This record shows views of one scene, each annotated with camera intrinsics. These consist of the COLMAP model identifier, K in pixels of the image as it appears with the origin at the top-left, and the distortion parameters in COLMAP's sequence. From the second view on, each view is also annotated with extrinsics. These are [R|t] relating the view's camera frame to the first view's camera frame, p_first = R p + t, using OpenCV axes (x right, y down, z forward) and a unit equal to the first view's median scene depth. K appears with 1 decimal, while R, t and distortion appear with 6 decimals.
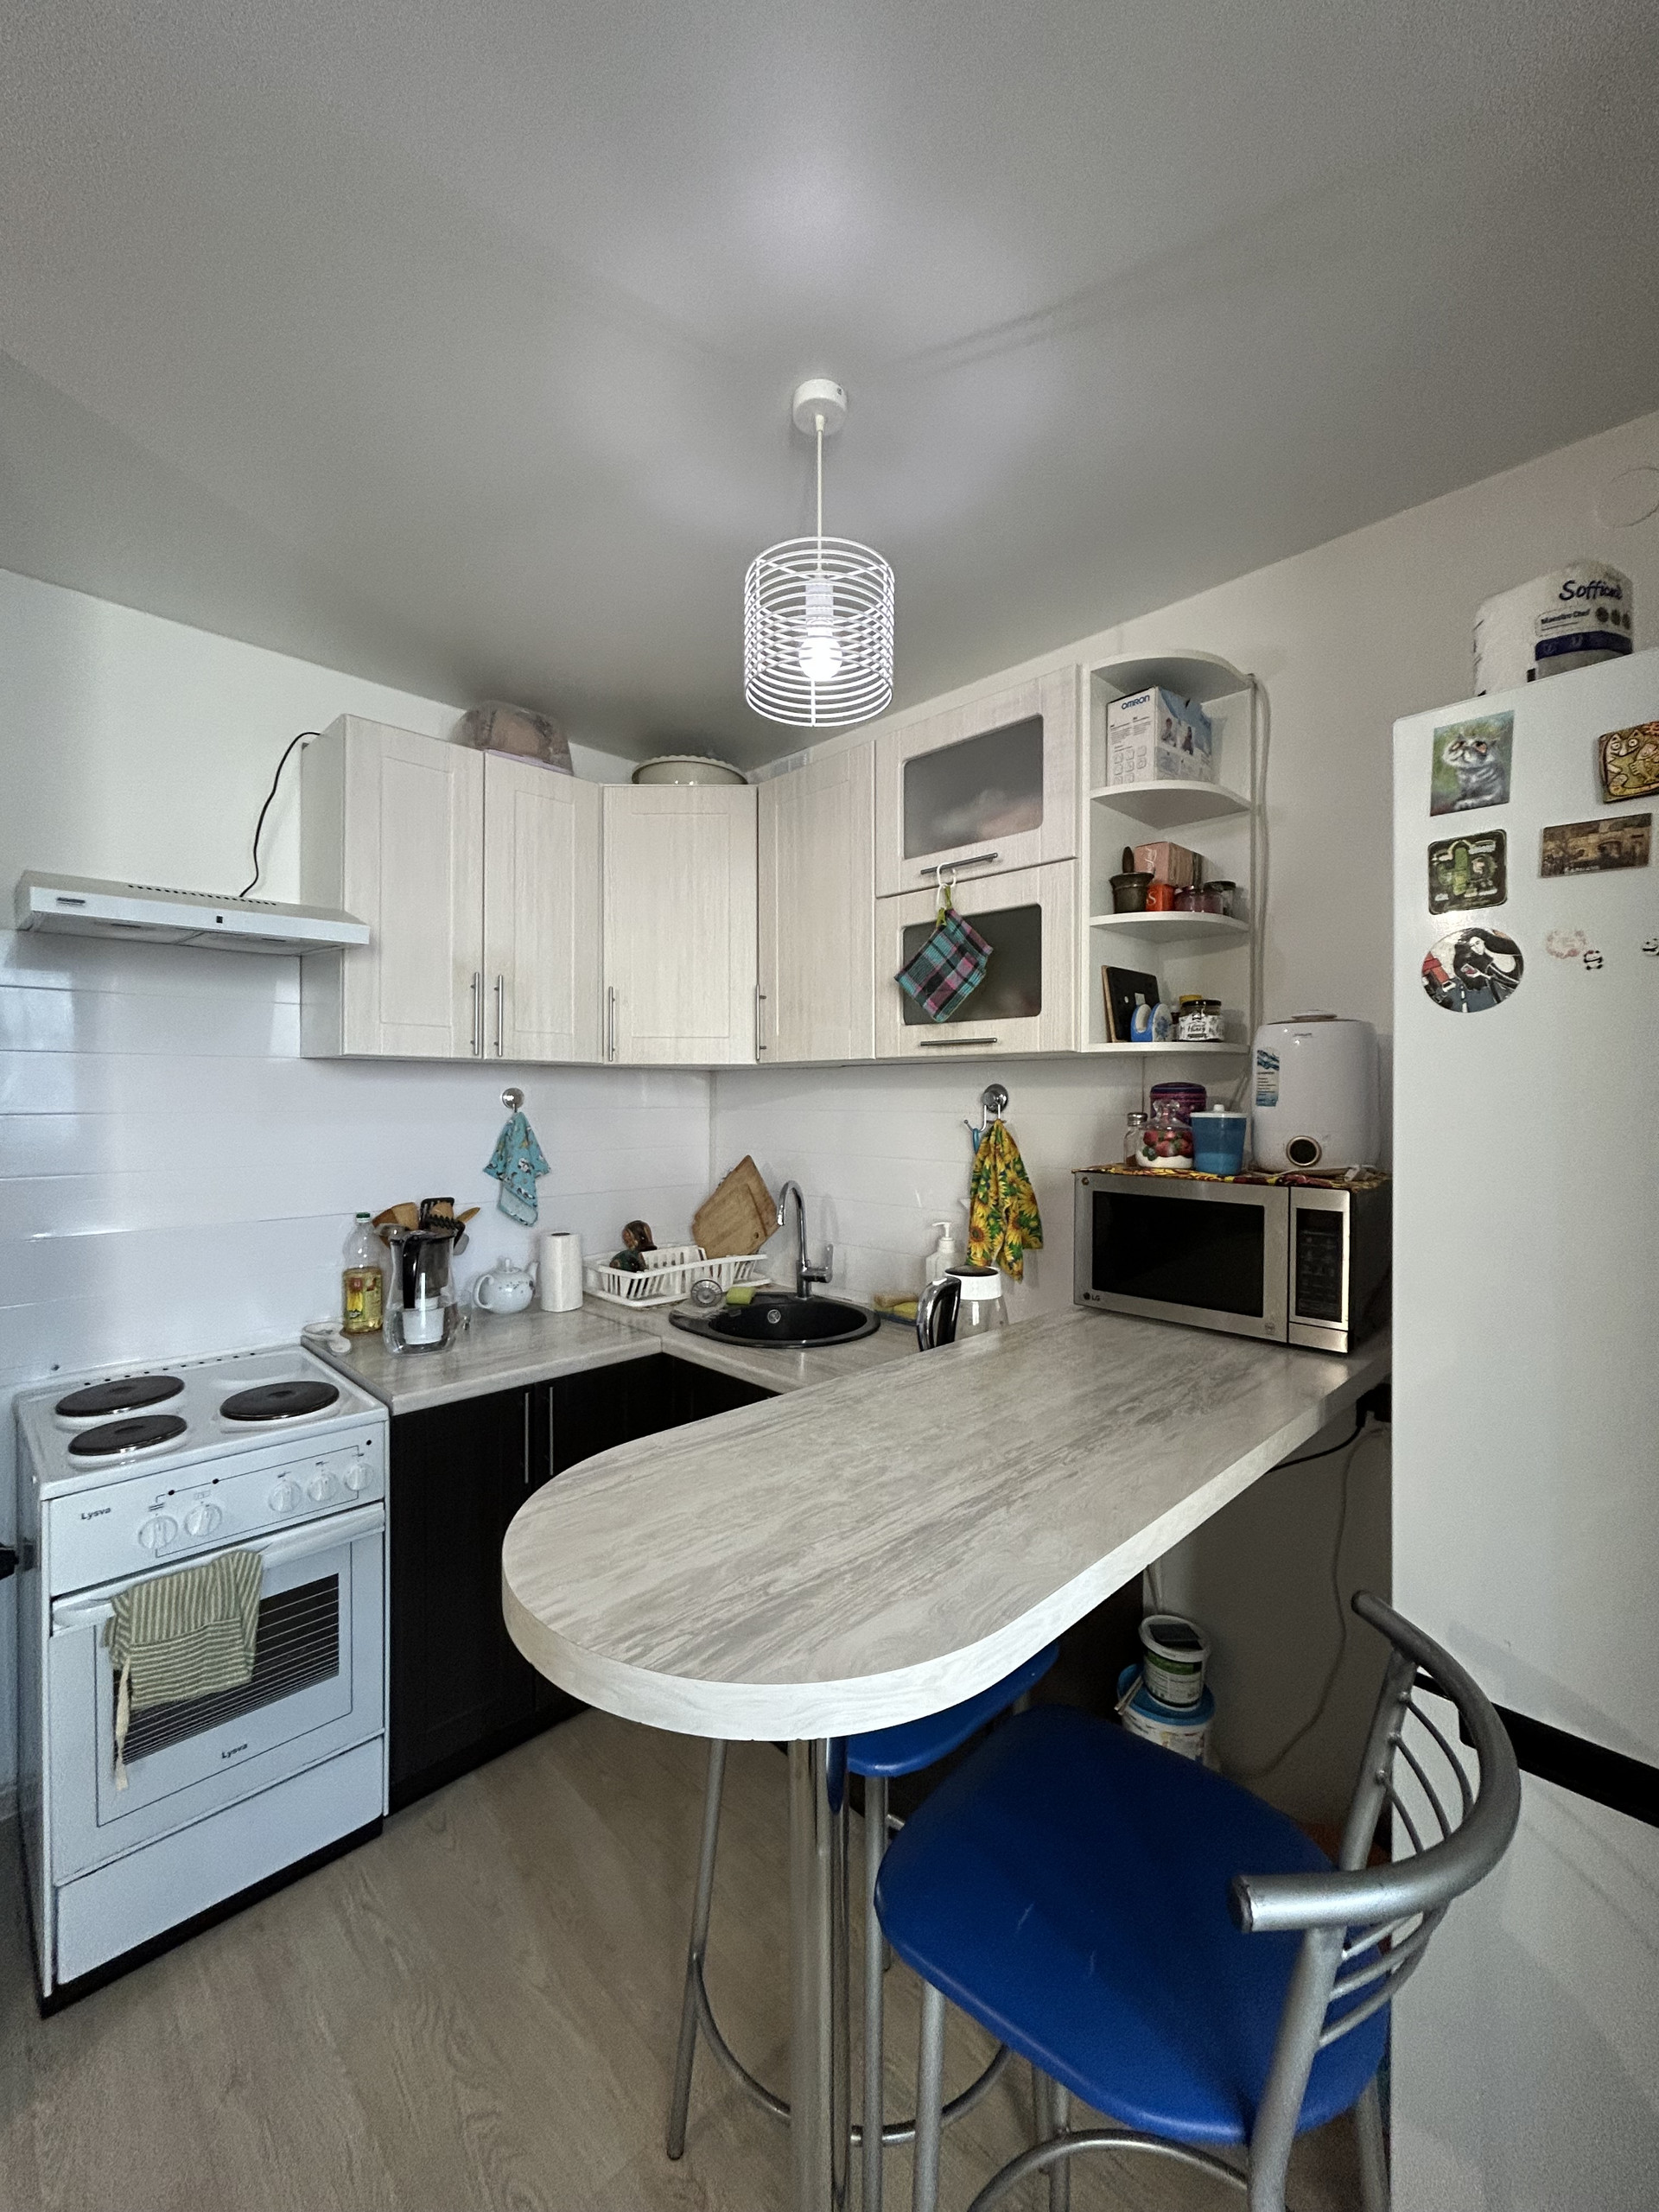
lens RADIAL K [[894.0, 0, 830.2], [0, 894.0, 1101.2], [0, 0, 1]] dist [-0.003228, 0.000991]
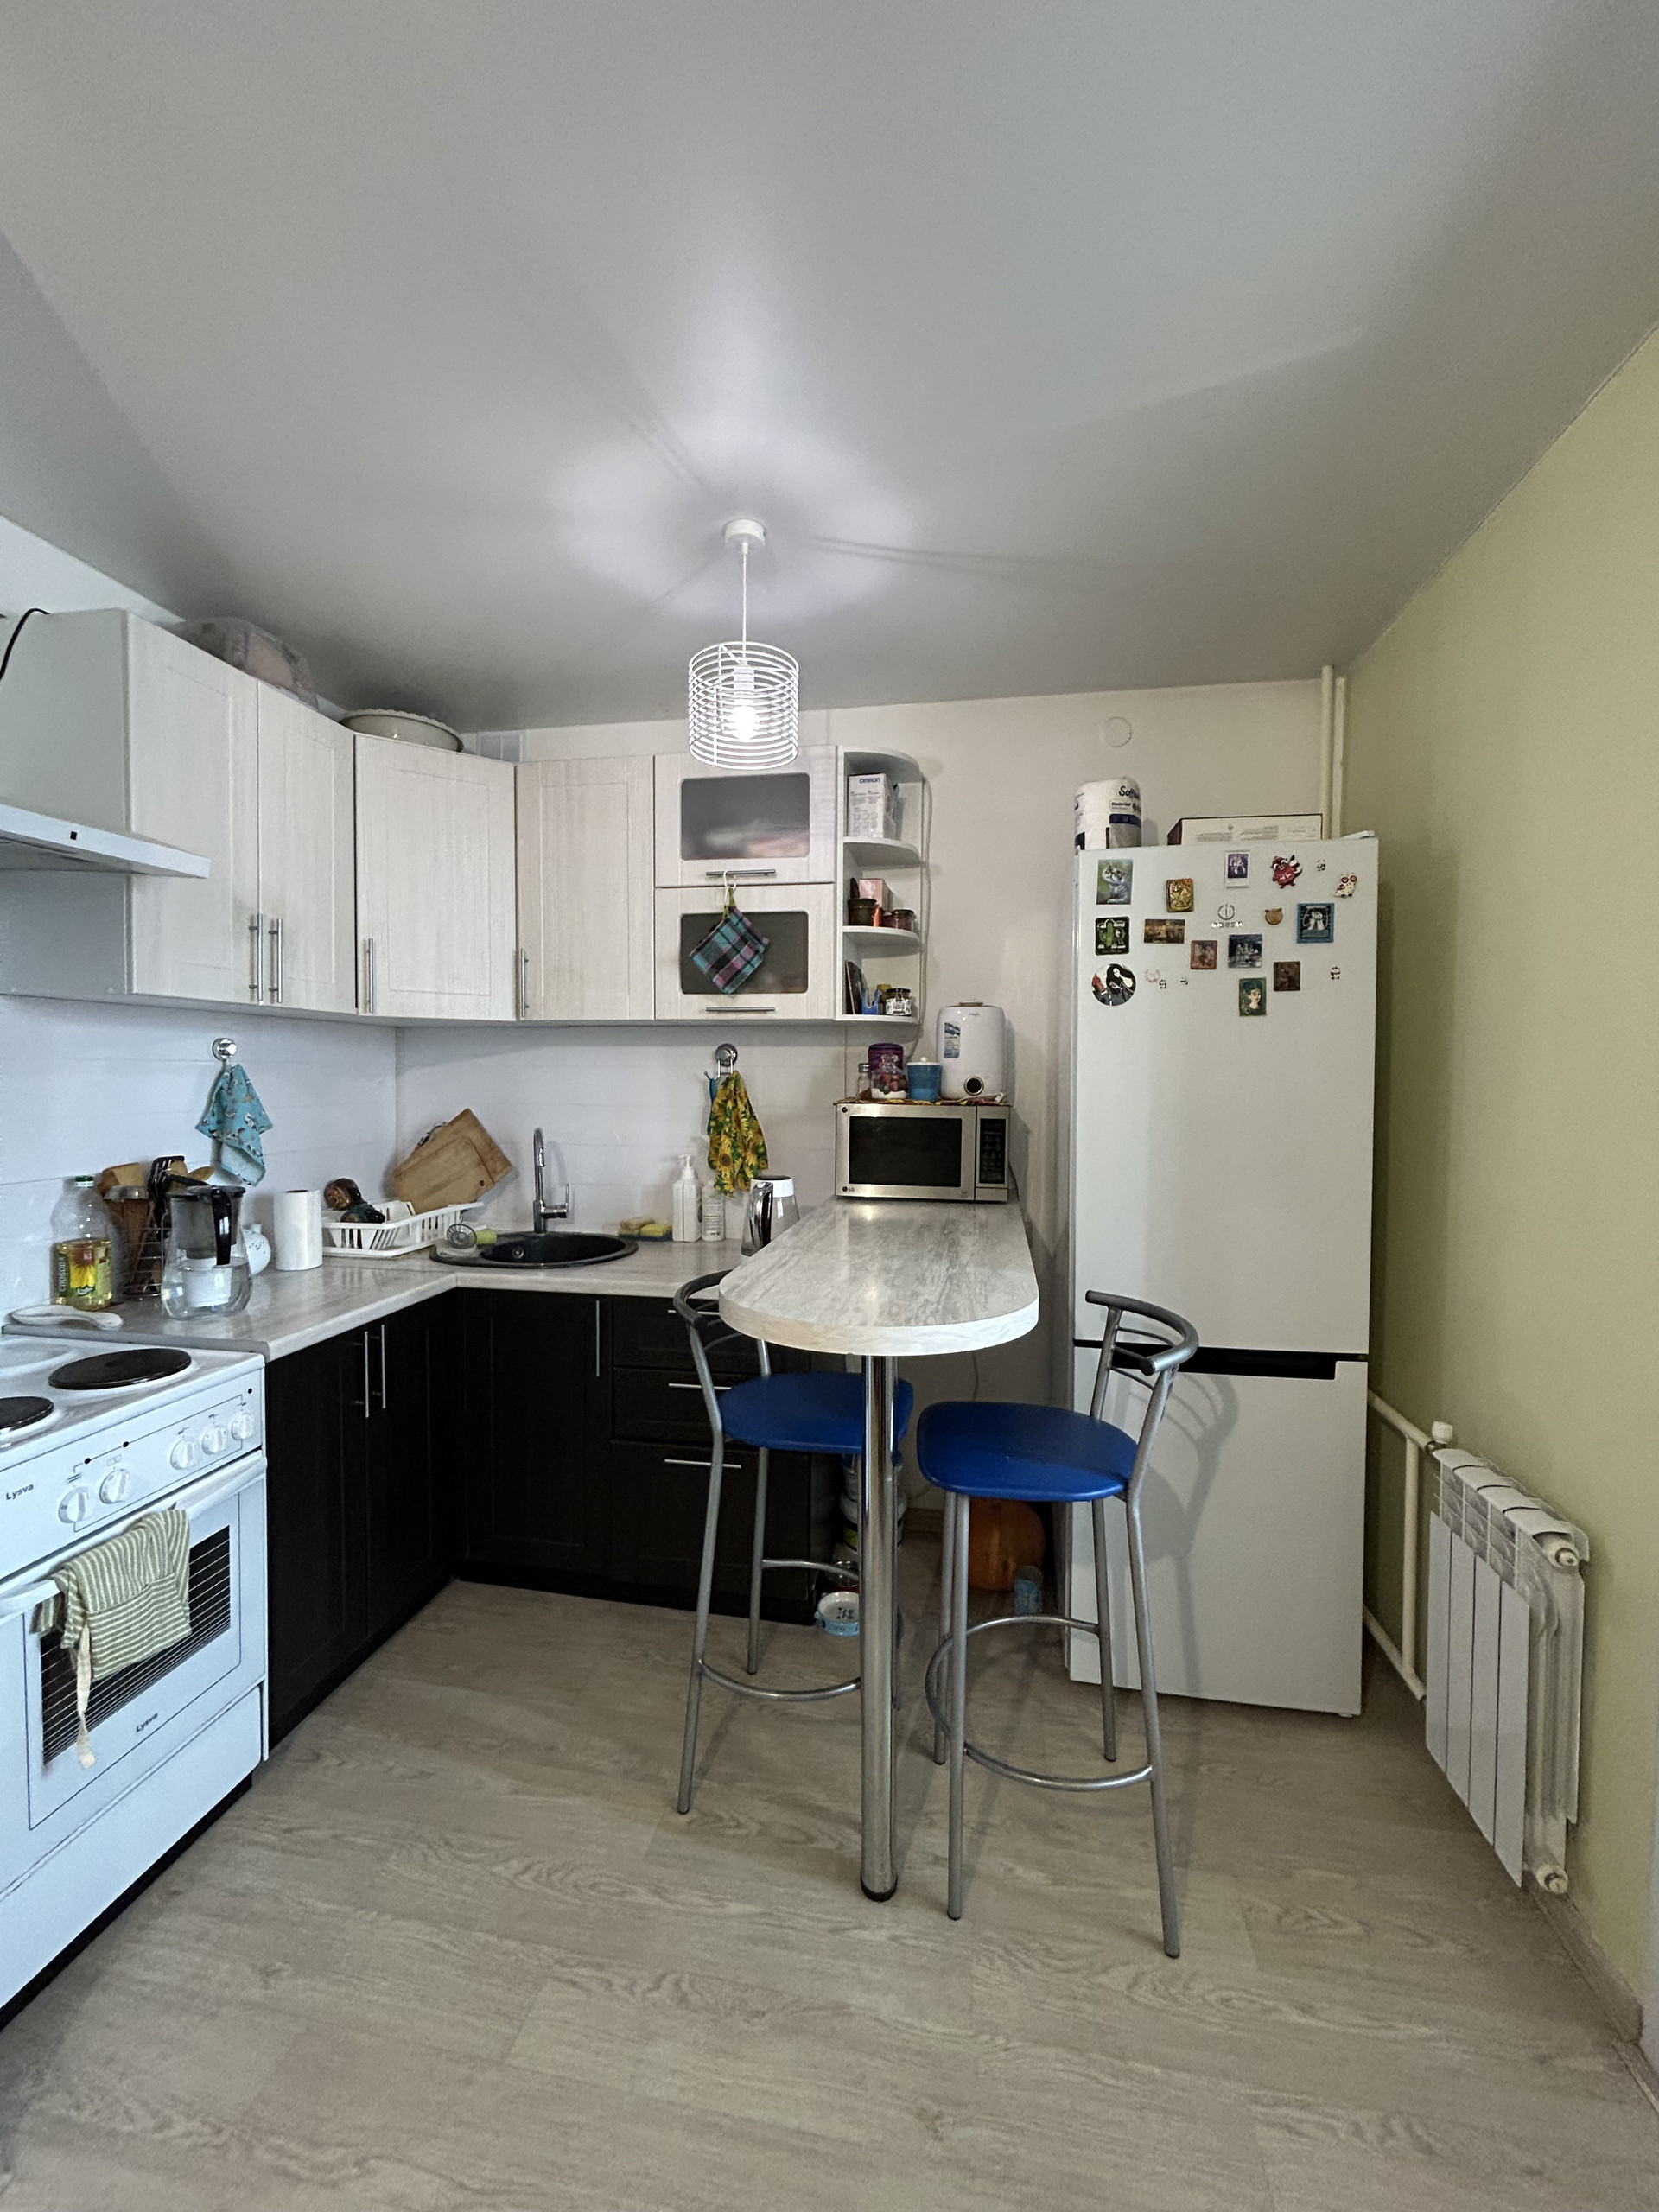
lens RADIAL K [[894.0, 0, 830.9], [0, 894.0, 1100.2], [0, 0, 1]] dist [-0.003228, 0.000991]
pose [[0.818329, -0.014403, 0.574570, -0.537692], [-0.001595, 0.999625, 0.027329, 0.033276], [-0.574748, -0.023280, 0.817999, -0.160749]]
